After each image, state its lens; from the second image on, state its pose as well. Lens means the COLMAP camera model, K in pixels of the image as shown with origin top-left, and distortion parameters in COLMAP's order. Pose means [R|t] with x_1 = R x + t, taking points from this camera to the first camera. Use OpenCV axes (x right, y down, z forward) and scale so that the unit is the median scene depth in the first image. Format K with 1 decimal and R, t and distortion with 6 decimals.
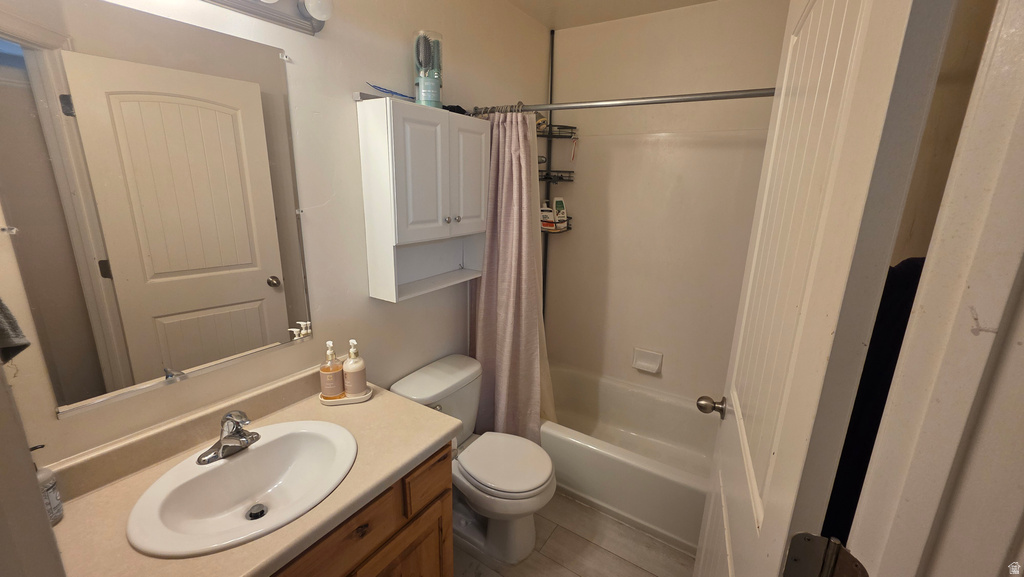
lens RADIAL K [[414.2, 0, 509.7], [0, 414.2, 287.4], [0, 0, 1]] dist [0.001433, 0.000067]
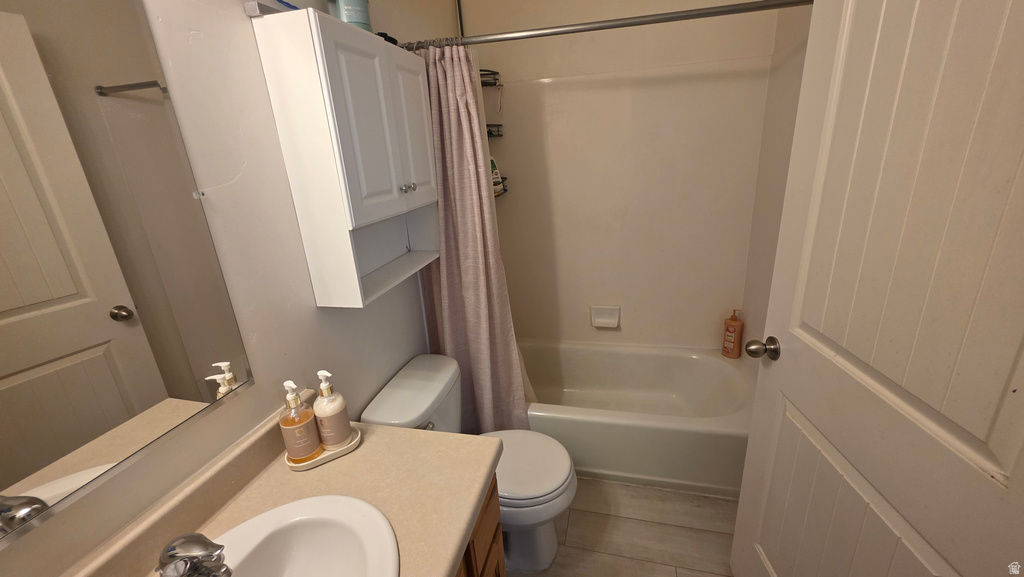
lens RADIAL K [[414.2, 0, 514.1], [0, 414.2, 287.3], [0, 0, 1]] dist [0.001433, 0.000067]
pose [[0.939742, -0.180090, 0.290607, -0.192409], [0.160813, 0.982953, 0.089116, -0.017518], [-0.301702, -0.037012, 0.952684, 0.183367]]
